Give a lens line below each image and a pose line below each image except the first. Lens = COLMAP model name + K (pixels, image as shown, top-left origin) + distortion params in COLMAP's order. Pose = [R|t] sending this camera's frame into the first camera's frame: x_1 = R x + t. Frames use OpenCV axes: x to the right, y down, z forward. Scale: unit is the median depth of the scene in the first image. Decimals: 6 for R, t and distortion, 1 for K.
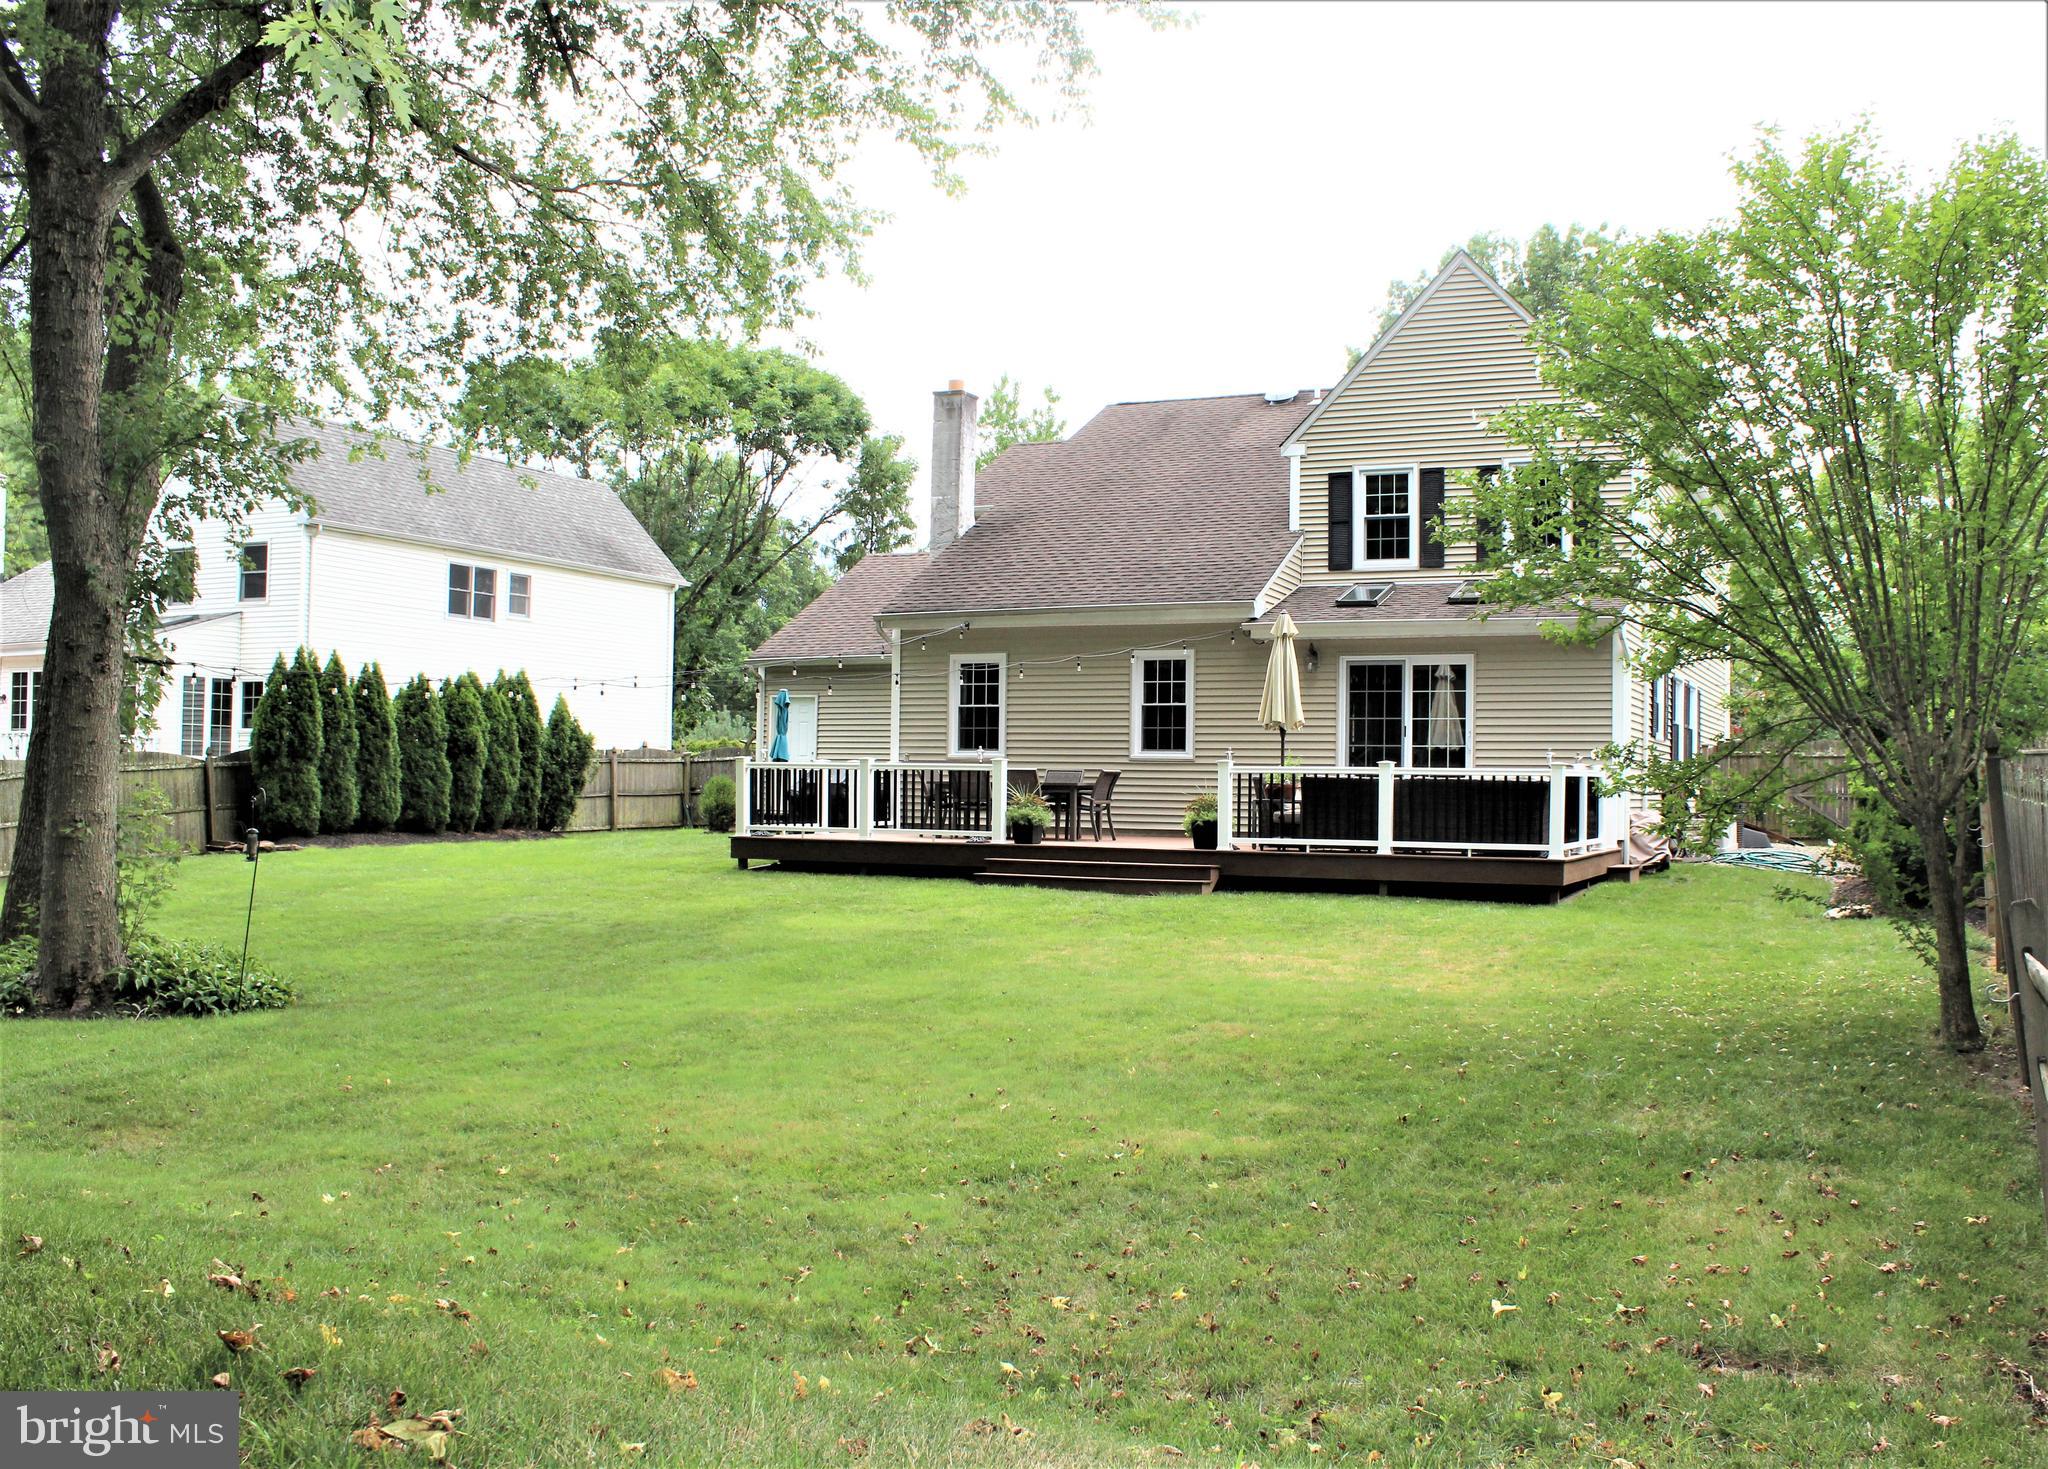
lens RADIAL K [[1539.3, 0, 1023.8], [0, 1539.3, 738.6], [0, 0, 1]] dist [0.003906, 0.000087]
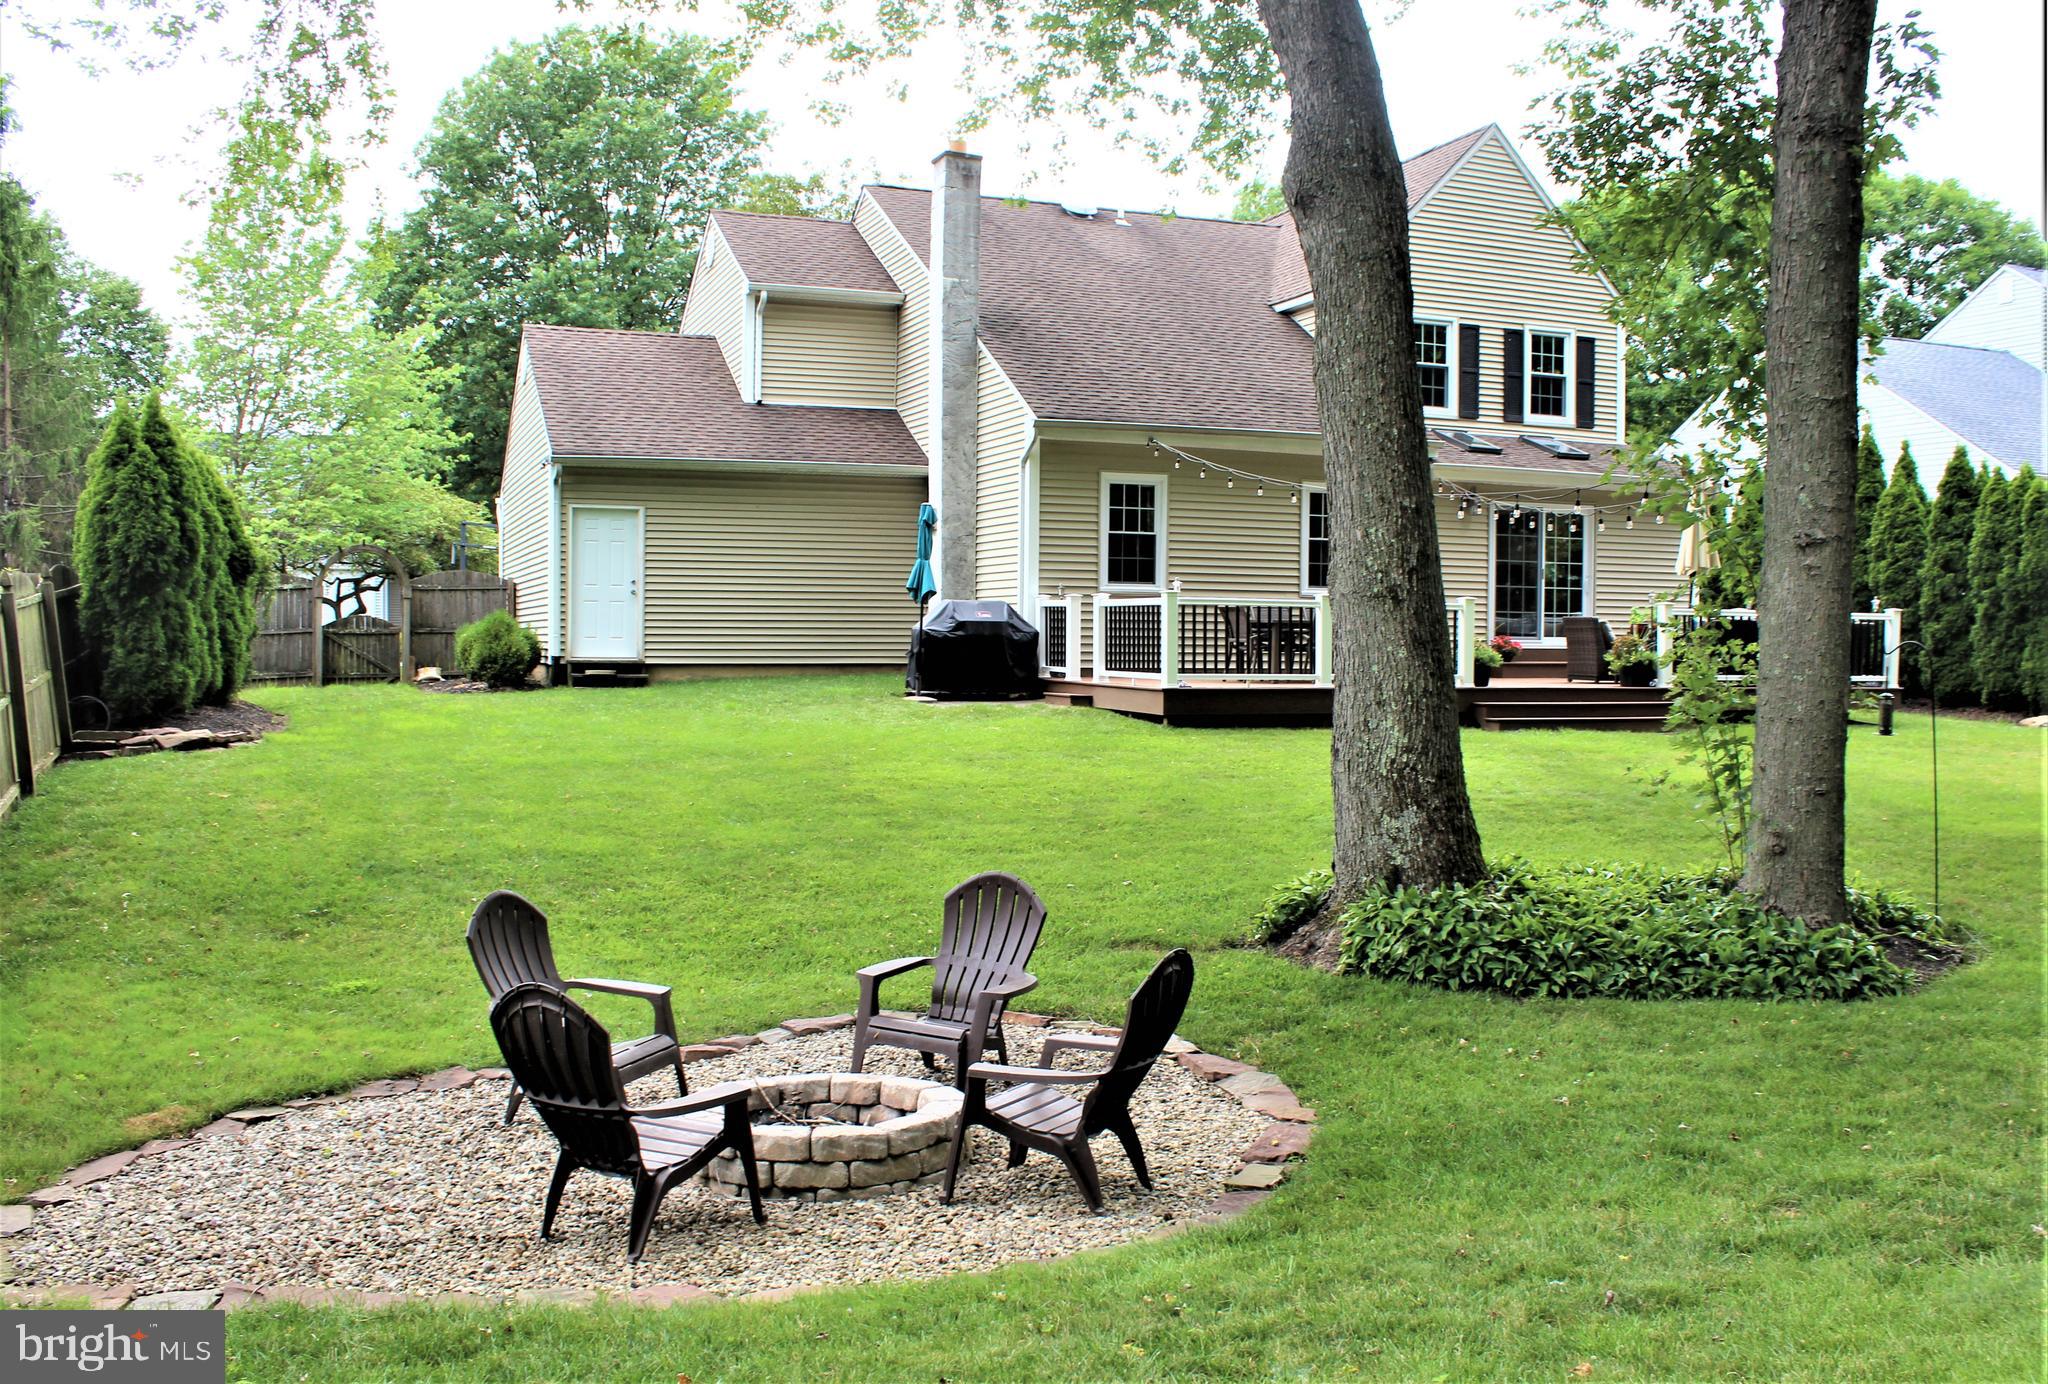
lens RADIAL K [[1768.7, 0, 1023.8], [0, 1768.7, 686.7], [0, 0, 1]] dist [-0.091337, 0.036802]
pose [[0.735612, -0.028512, 0.676802, -0.768444], [-0.025147, 0.997276, 0.069344, -0.002116], [-0.676936, -0.068030, 0.732891, 0.293825]]
